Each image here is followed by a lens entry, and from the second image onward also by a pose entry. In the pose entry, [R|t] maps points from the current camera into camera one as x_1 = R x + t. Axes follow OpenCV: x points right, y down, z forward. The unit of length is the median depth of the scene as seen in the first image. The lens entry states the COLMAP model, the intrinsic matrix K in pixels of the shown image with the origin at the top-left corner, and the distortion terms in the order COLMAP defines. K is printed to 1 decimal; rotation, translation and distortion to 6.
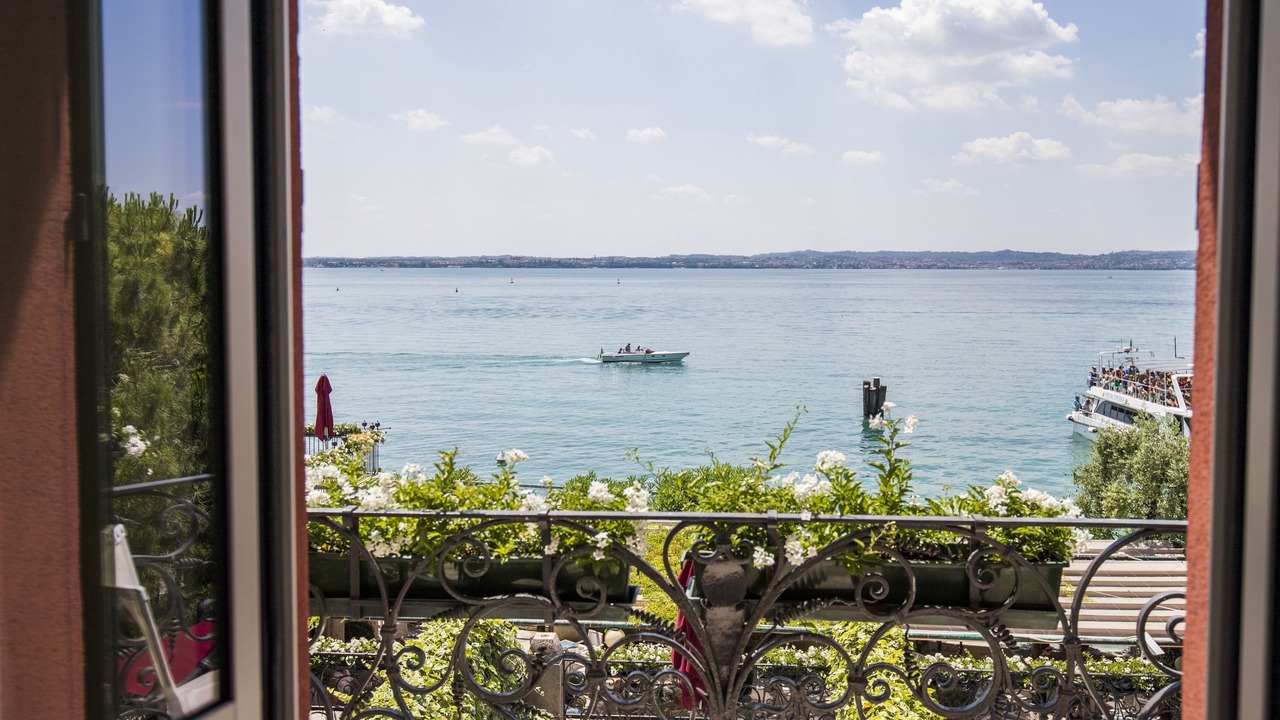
lens RADIAL K [[1630.2, 0, 640.0], [0, 1630.2, 360.0], [0, 0, 1]] dist [0.128550, 0.028858]
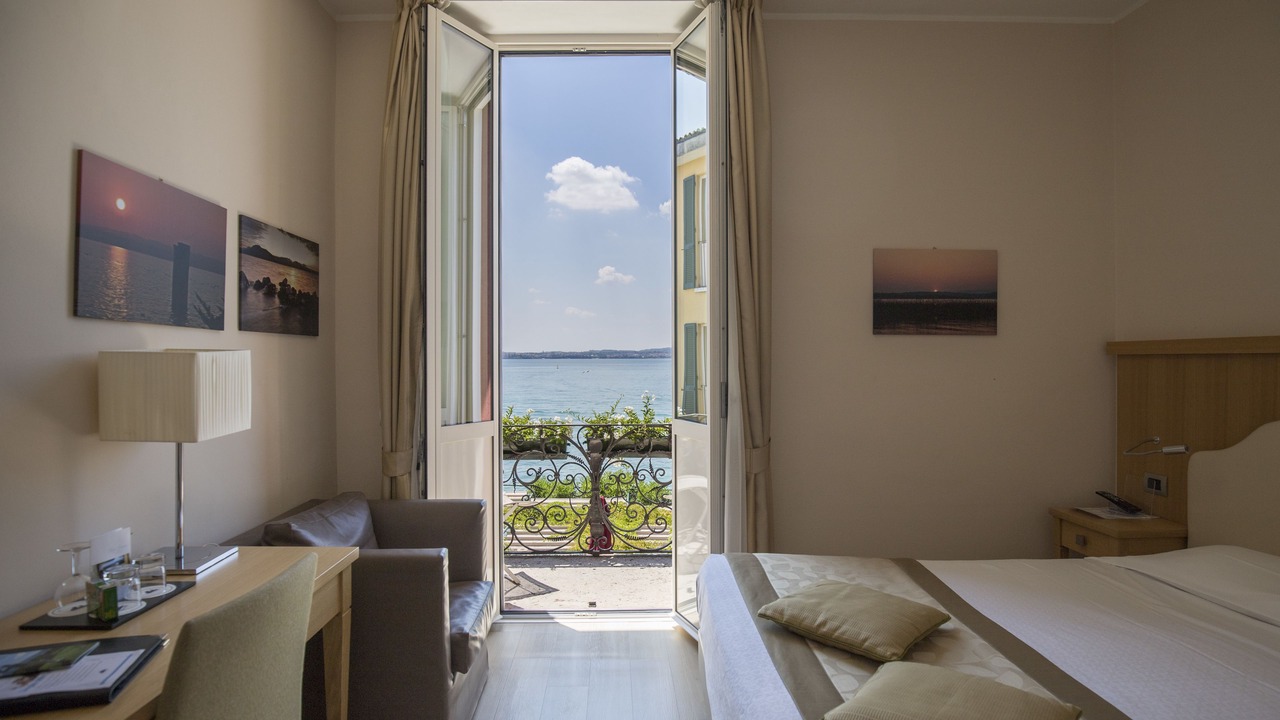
lens RADIAL K [[1630.2, 0, 640.0], [0, 1630.2, 360.0], [0, 0, 1]] dist [0.128550, 0.028858]
pose [[0.999125, -0.007073, 0.041233, 0.006332], [0.009584, 0.998091, -0.061020, 0.164532], [-0.040723, 0.061361, 0.997285, -2.282739]]
